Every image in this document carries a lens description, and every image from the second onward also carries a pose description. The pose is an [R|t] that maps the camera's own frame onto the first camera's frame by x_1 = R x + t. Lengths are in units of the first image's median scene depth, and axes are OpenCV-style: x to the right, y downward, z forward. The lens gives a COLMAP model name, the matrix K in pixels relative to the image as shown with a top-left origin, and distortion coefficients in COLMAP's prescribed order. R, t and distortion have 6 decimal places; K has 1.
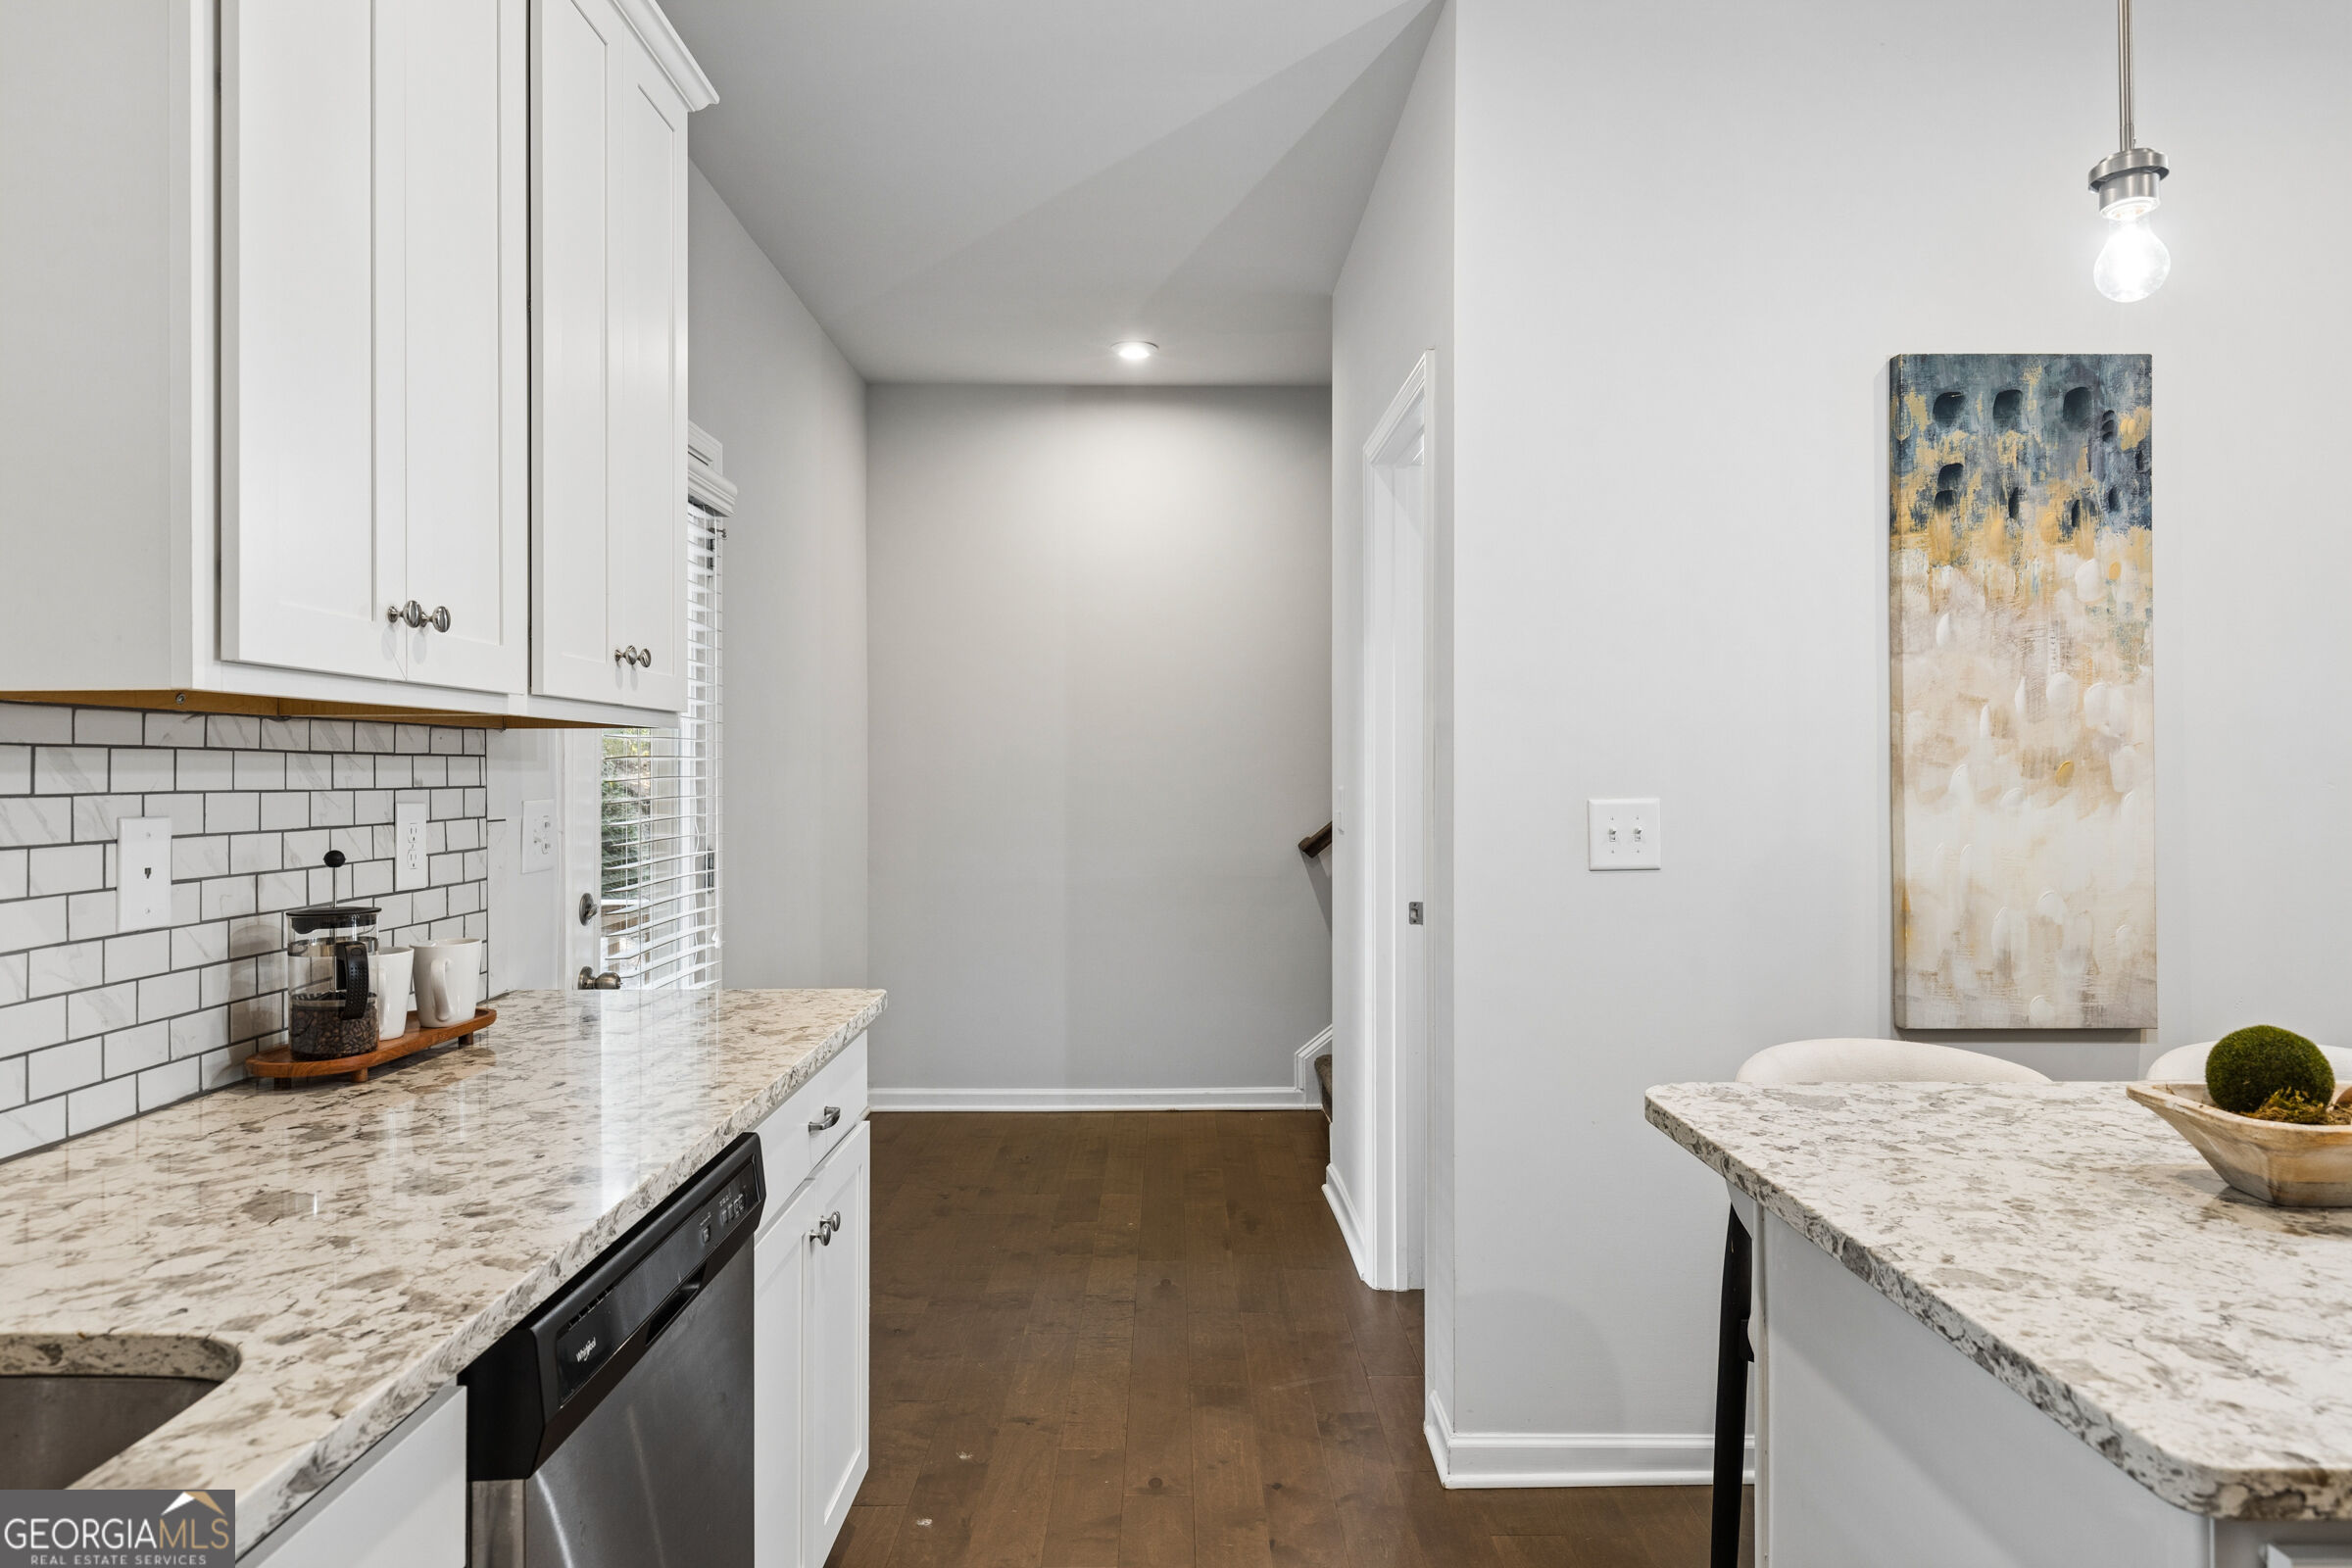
lens RADIAL K [[1428.2, 0, 1177.7], [0, 1428.2, 772.4], [0, 0, 1]] dist [0.002097, 0.001953]
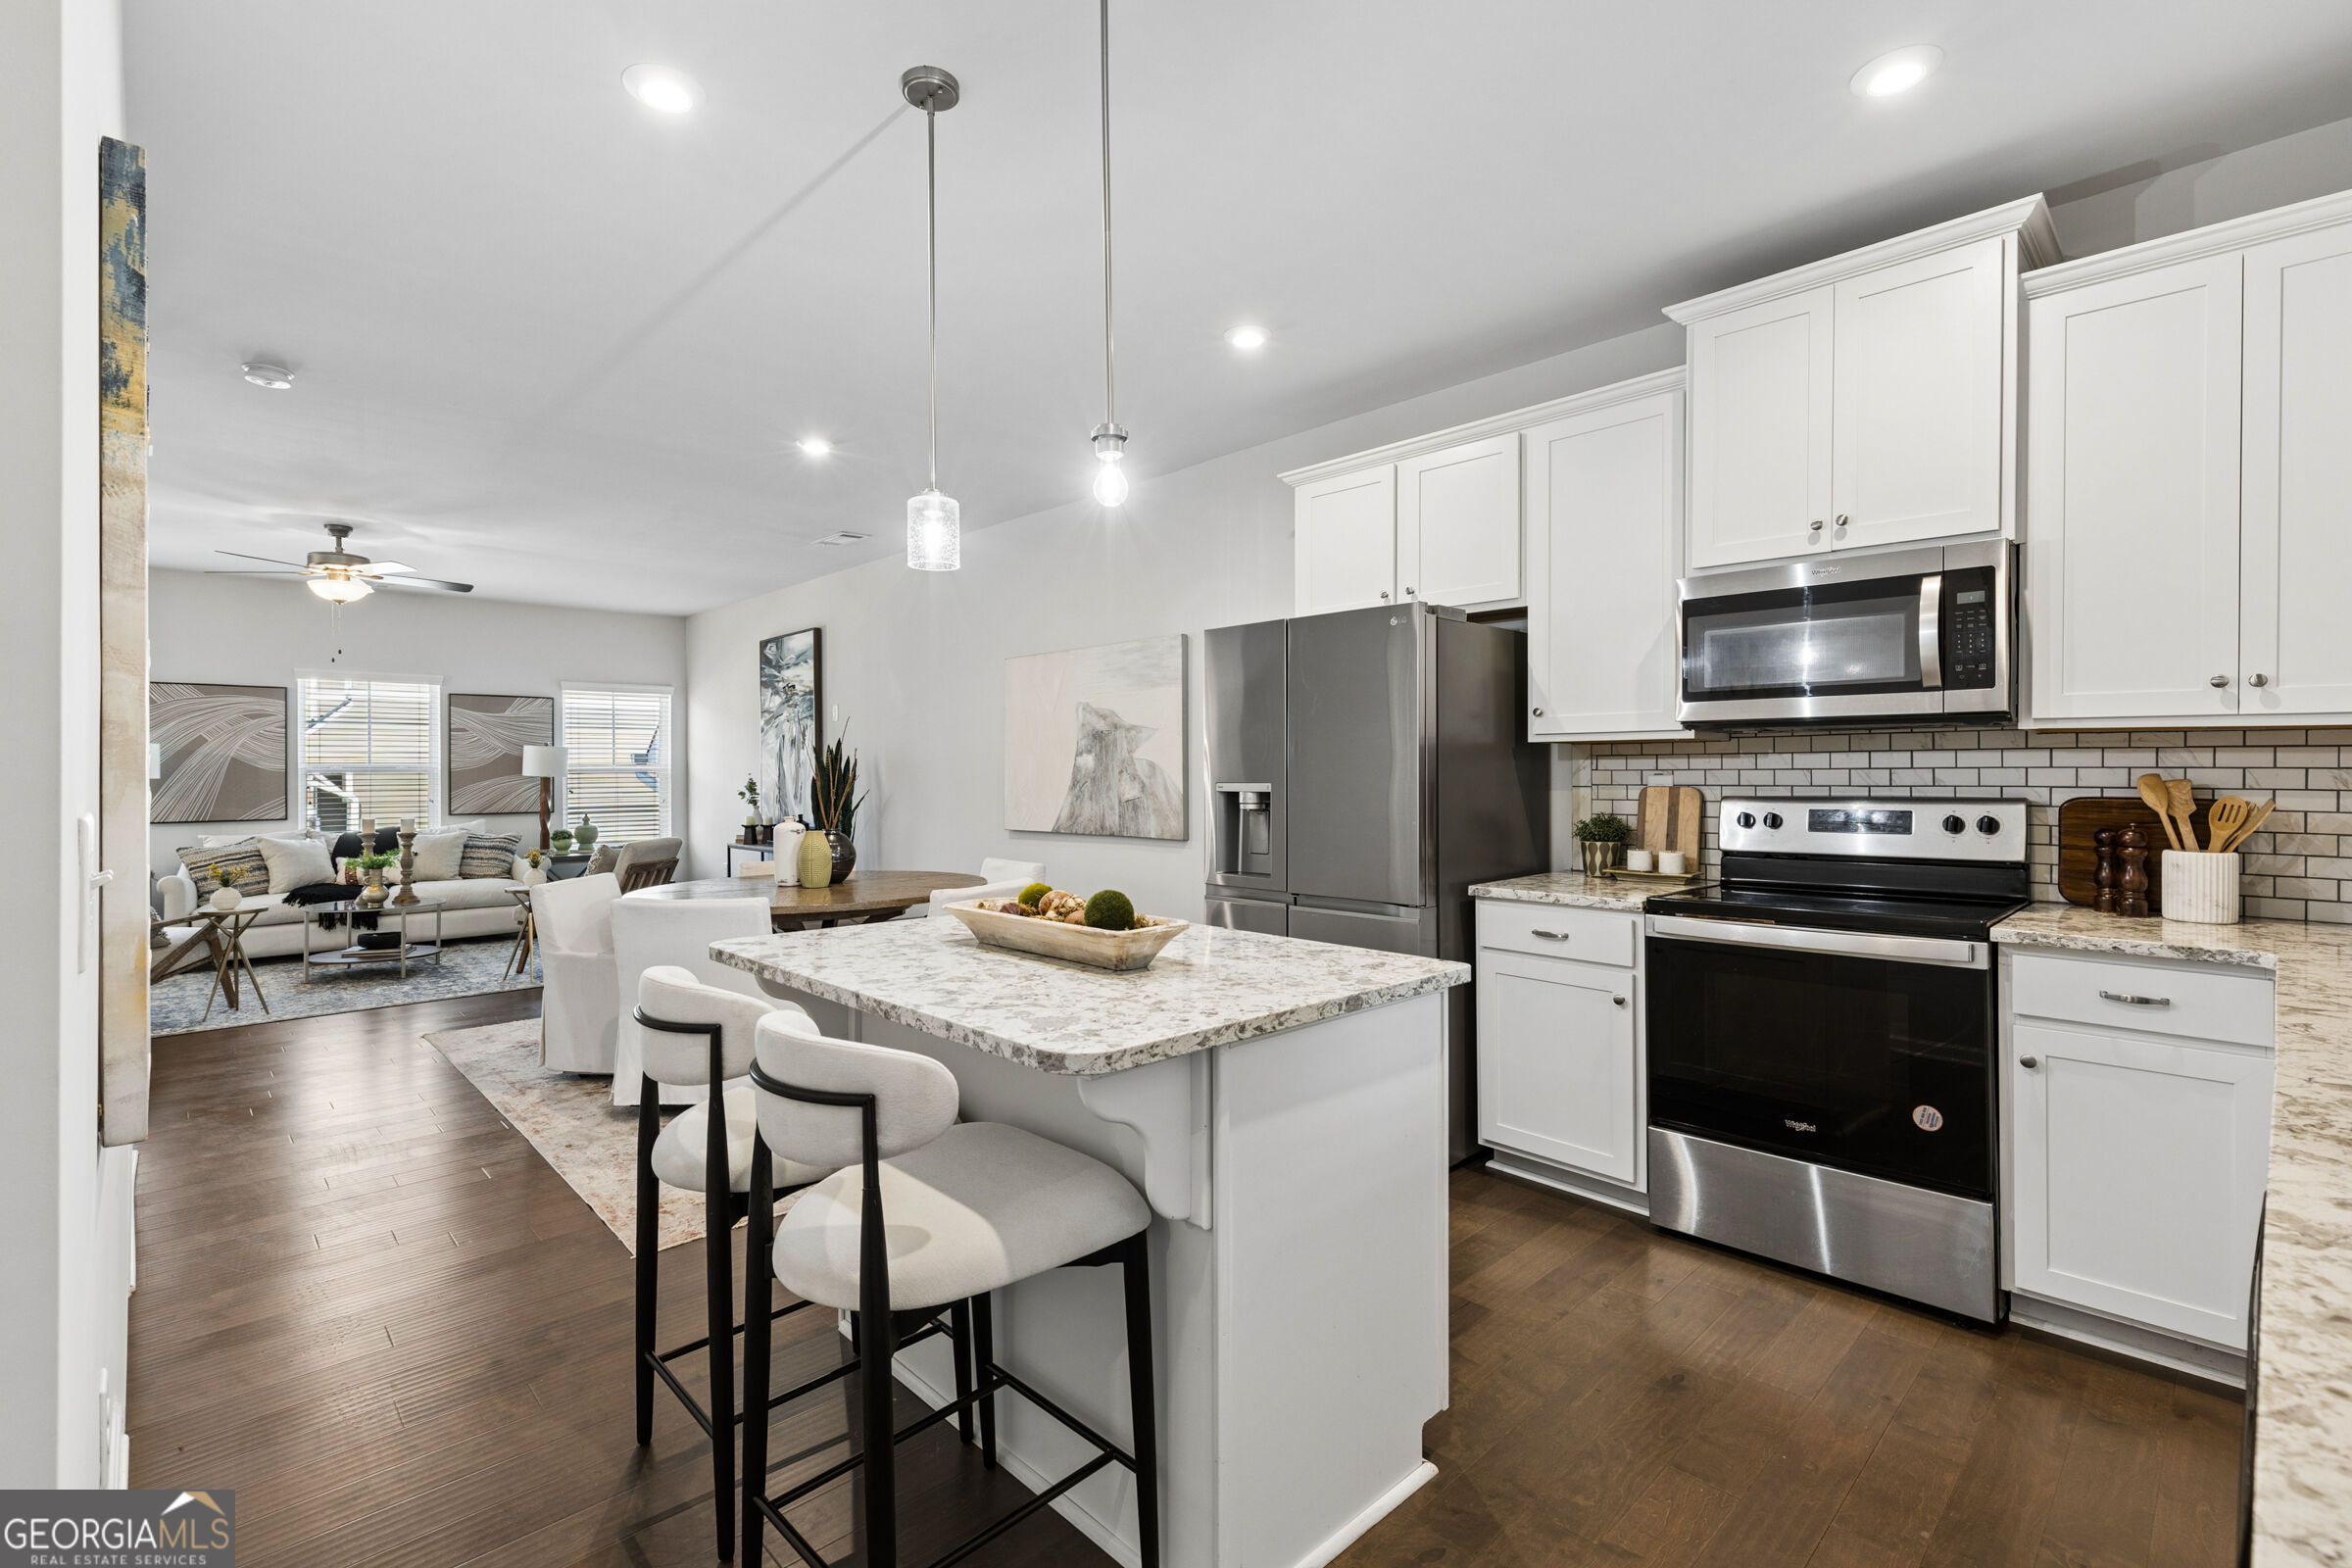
lens RADIAL K [[1067.5, 0, 1171.6], [0, 1067.5, 764.4], [0, 0, 1]] dist [0.009475, -0.000343]
pose [[-0.683931, 0.007234, 0.729511, -0.203522], [0.004128, 0.999973, -0.006046, 0.005234], [-0.729535, -0.001123, -0.683942, 1.000693]]
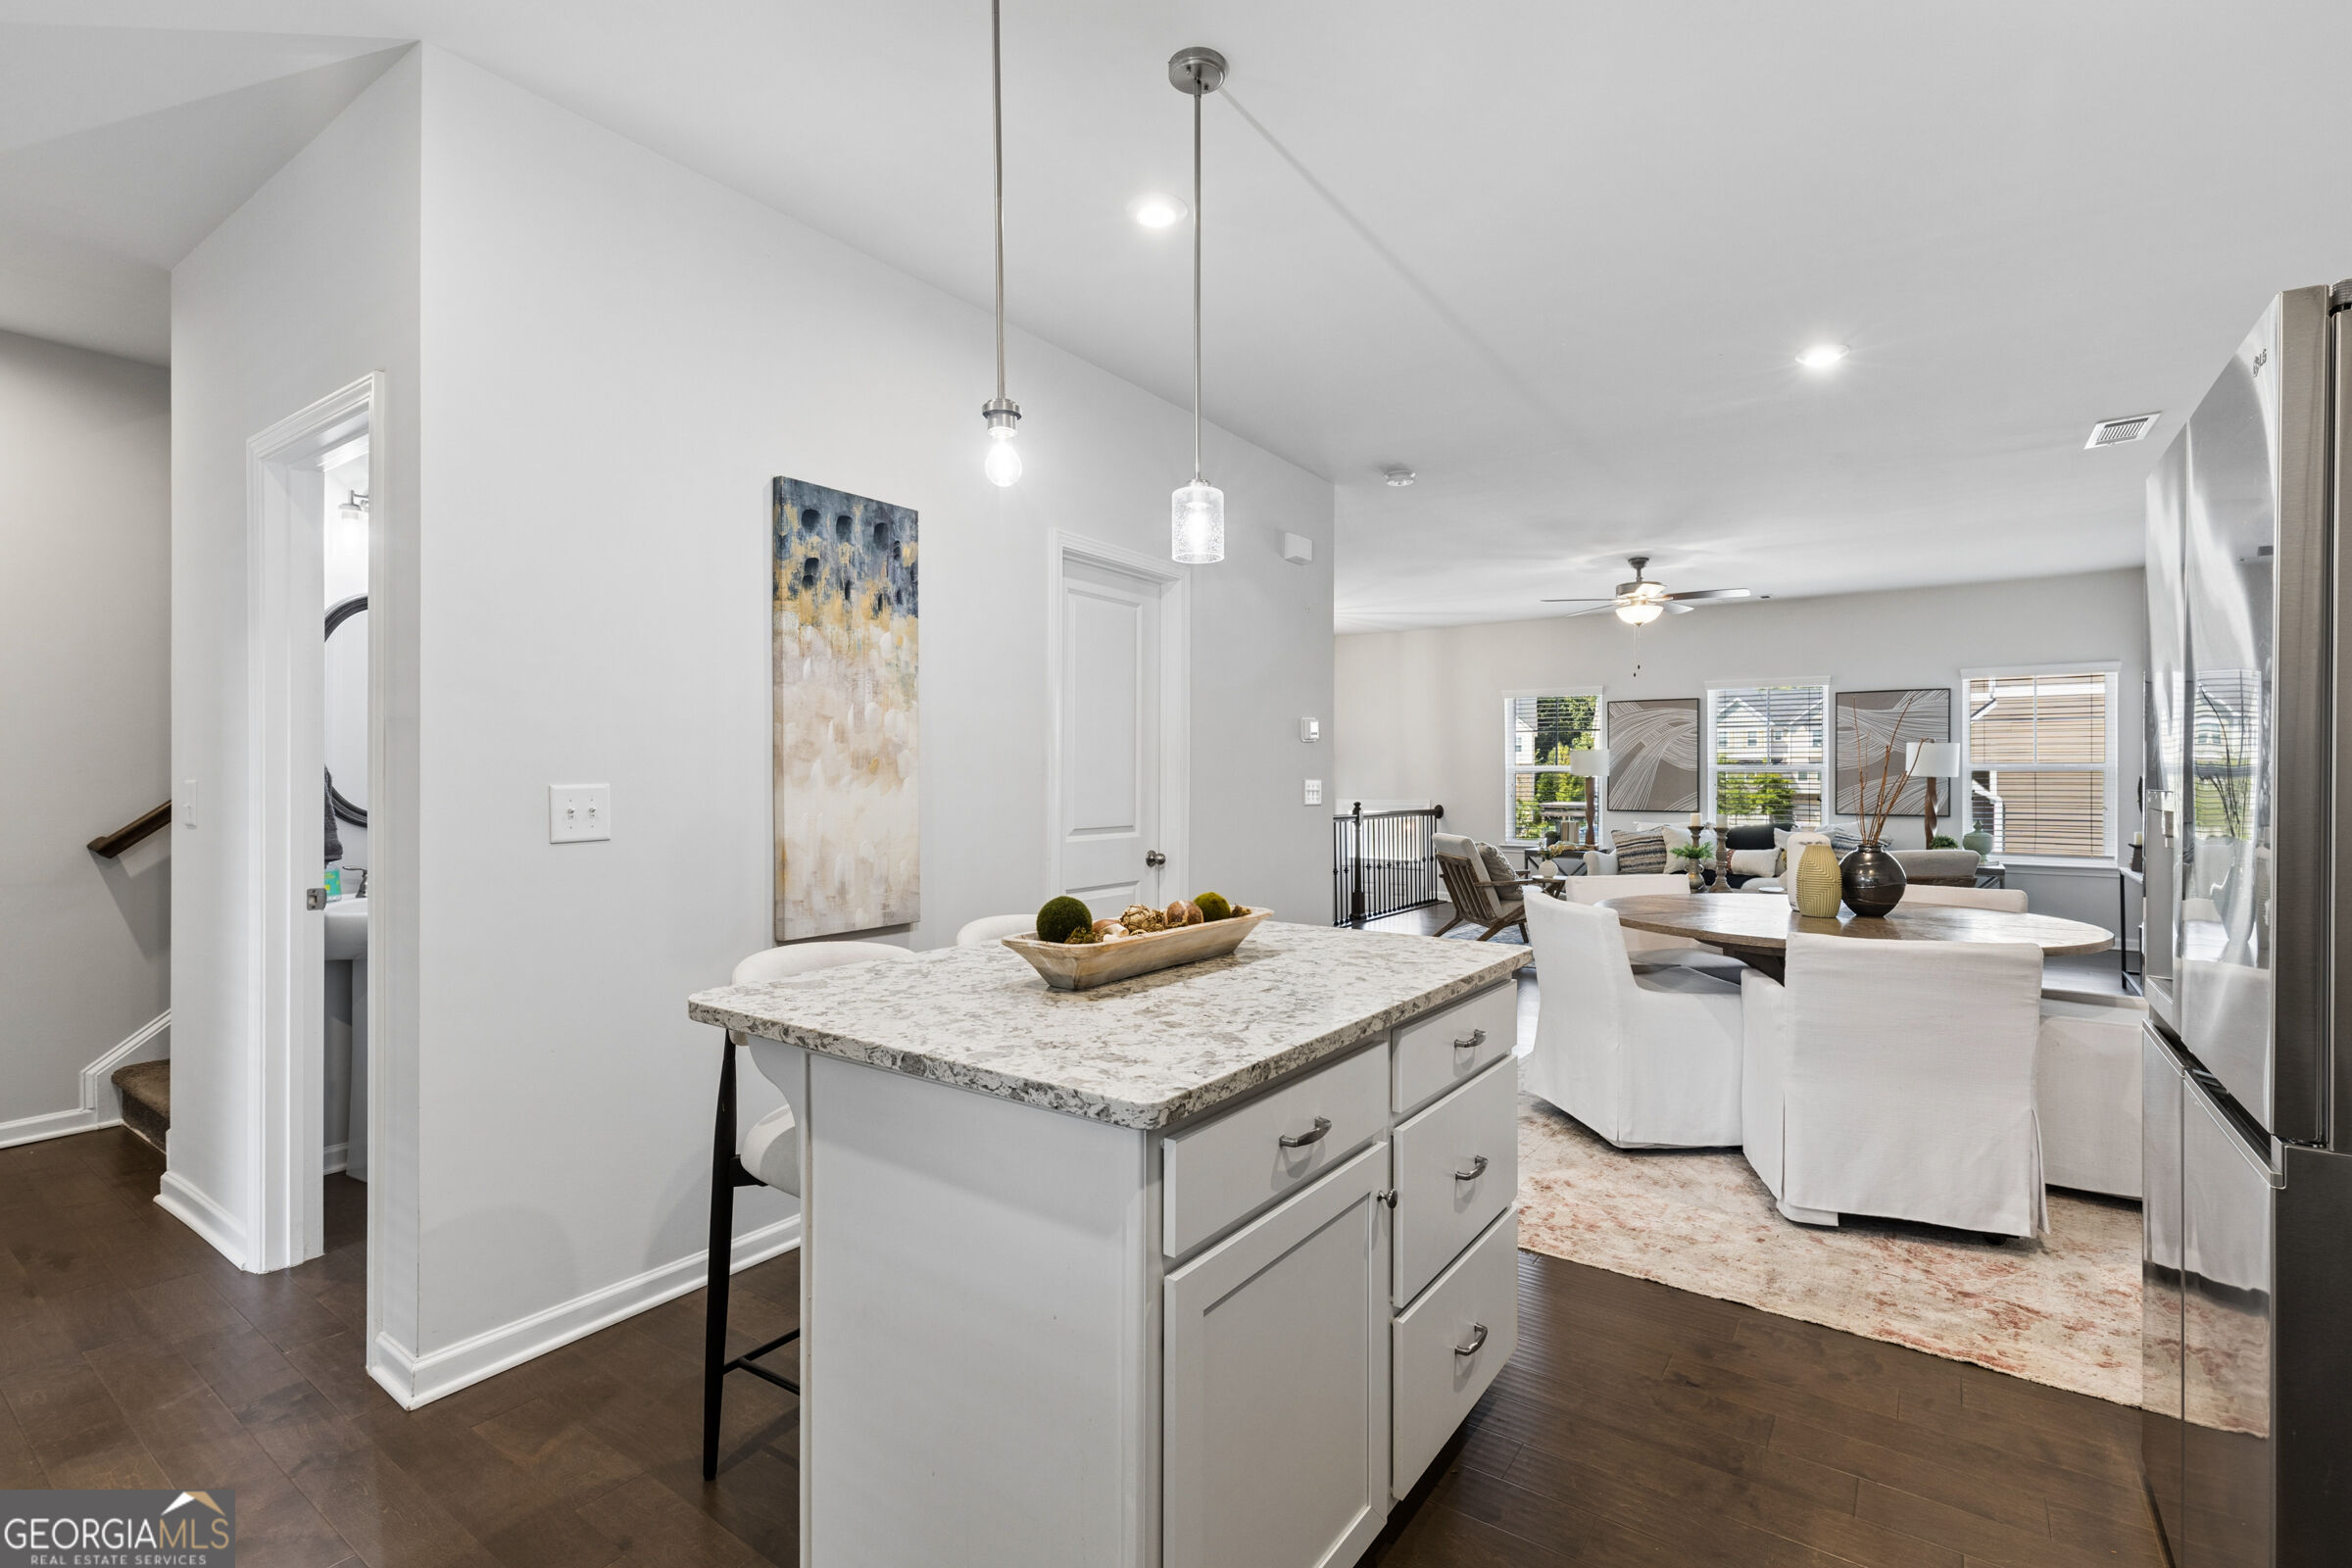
lens RADIAL K [[1067.5, 0, 1176.8], [0, 1067.5, 779.4], [0, 0, 1]] dist [0.009475, -0.000343]
pose [[0.590731, -0.003350, 0.806862, -0.134583], [0.000045, 0.999992, 0.004118, 0.010657], [-0.806869, -0.002396, 0.590726, 0.034449]]
